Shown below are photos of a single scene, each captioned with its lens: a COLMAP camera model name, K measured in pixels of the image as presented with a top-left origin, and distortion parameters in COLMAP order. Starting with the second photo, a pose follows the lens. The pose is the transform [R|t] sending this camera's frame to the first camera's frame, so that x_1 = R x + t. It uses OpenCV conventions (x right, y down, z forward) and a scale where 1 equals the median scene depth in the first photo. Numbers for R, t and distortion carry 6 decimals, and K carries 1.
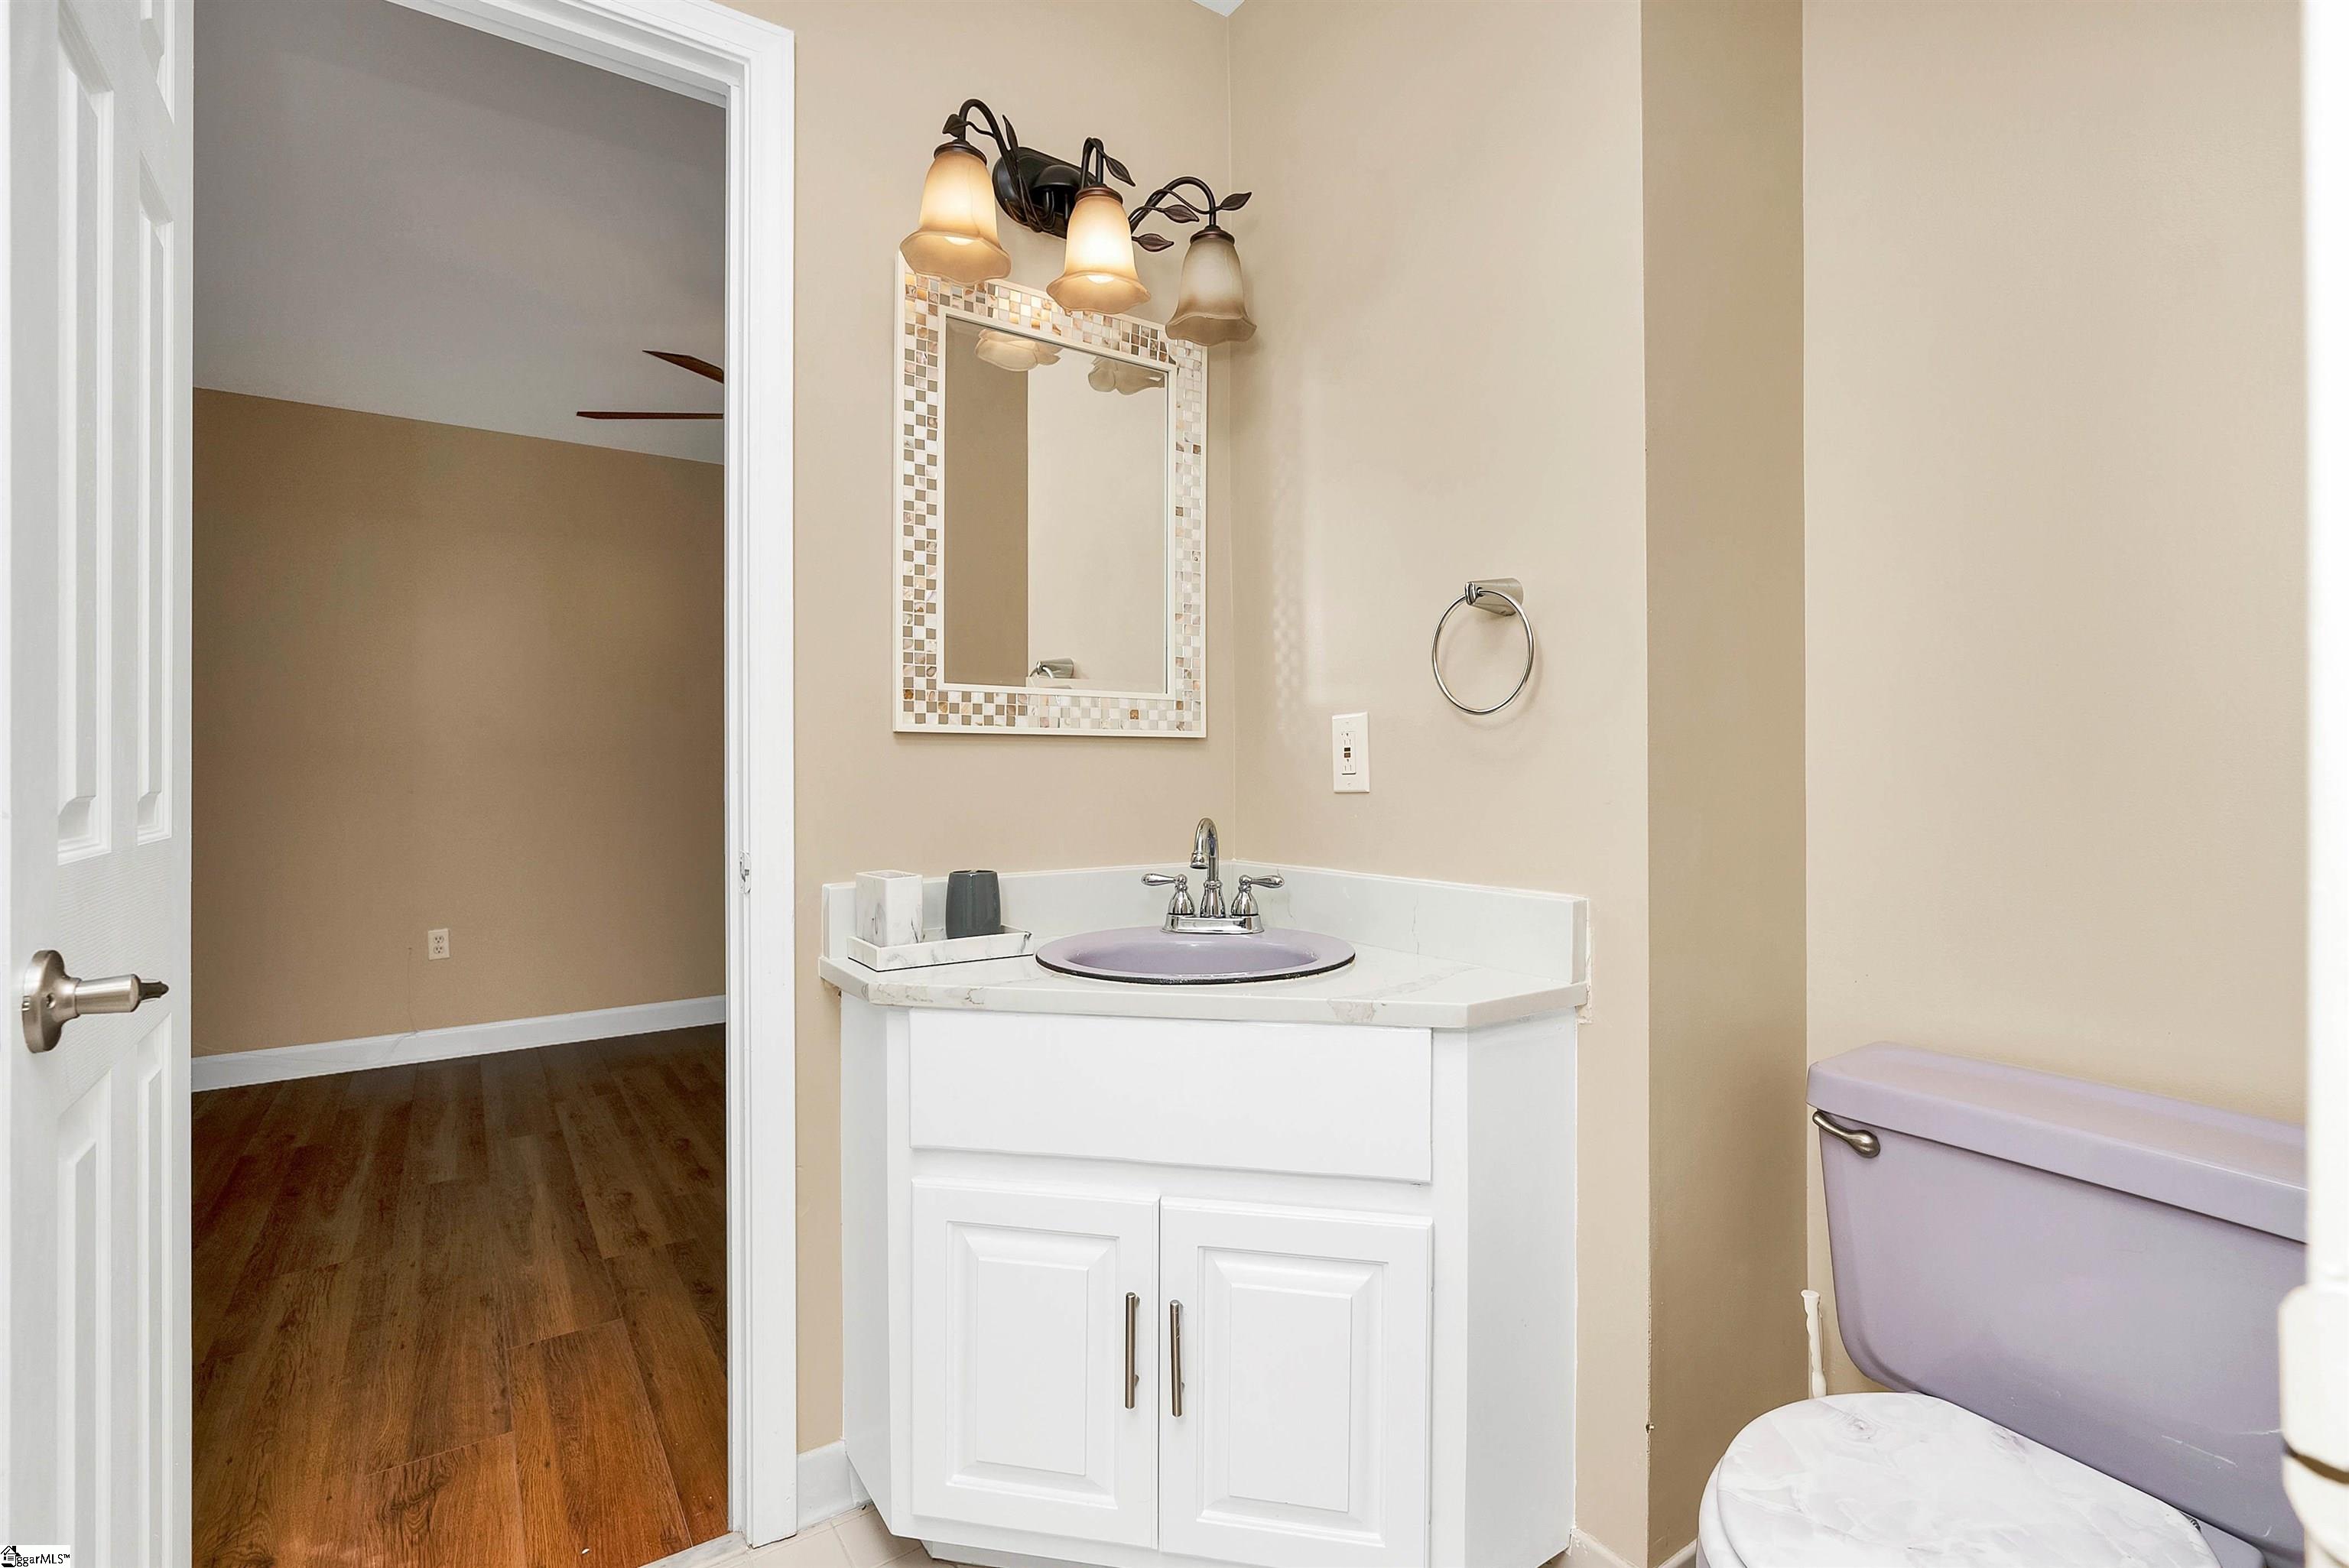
lens RADIAL K [[1070.0, 0, 1193.1], [0, 1070.0, 765.4], [0, 0, 1]] dist [0.001841, -0.000855]
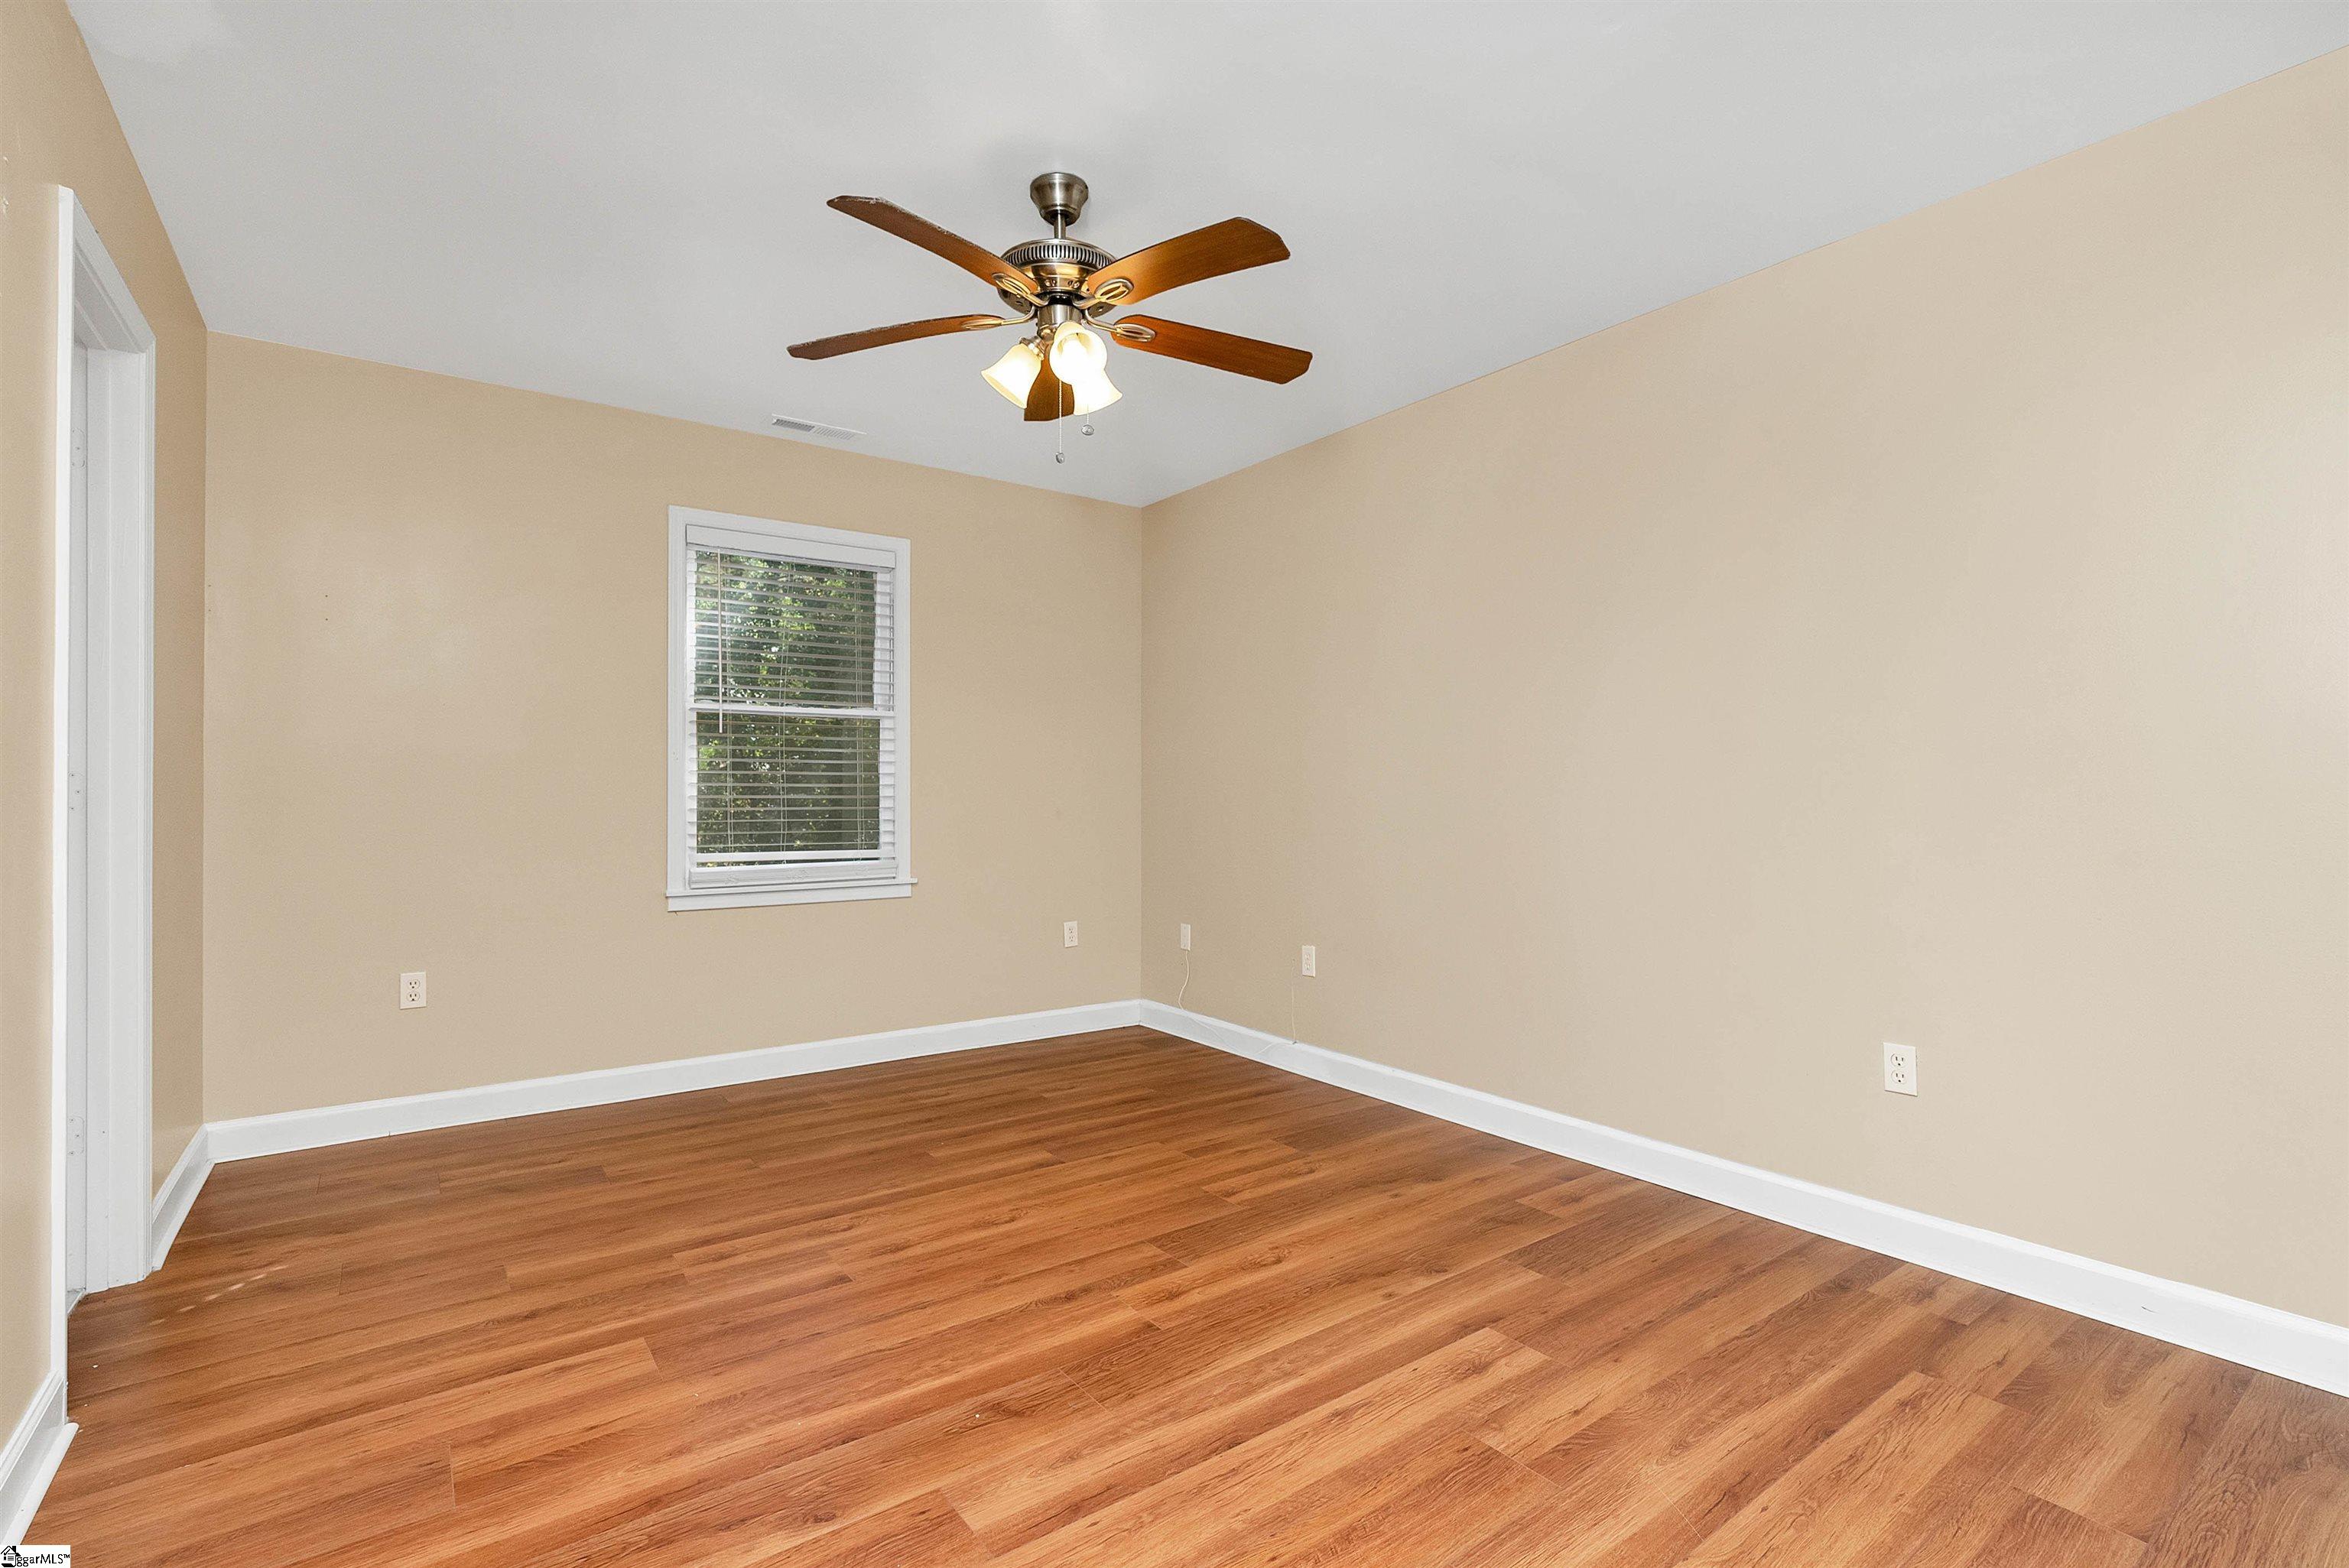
lens RADIAL K [[1085.3, 0, 1174.5], [0, 1085.3, 784.0], [0, 0, 1]] dist [-0.001577, -0.000479]
pose [[0.028396, 0.000843, -0.999596, 0.557140], [0.003815, 0.999992, 0.000952, -0.000492], [0.999589, -0.003841, 0.028392, 1.538577]]
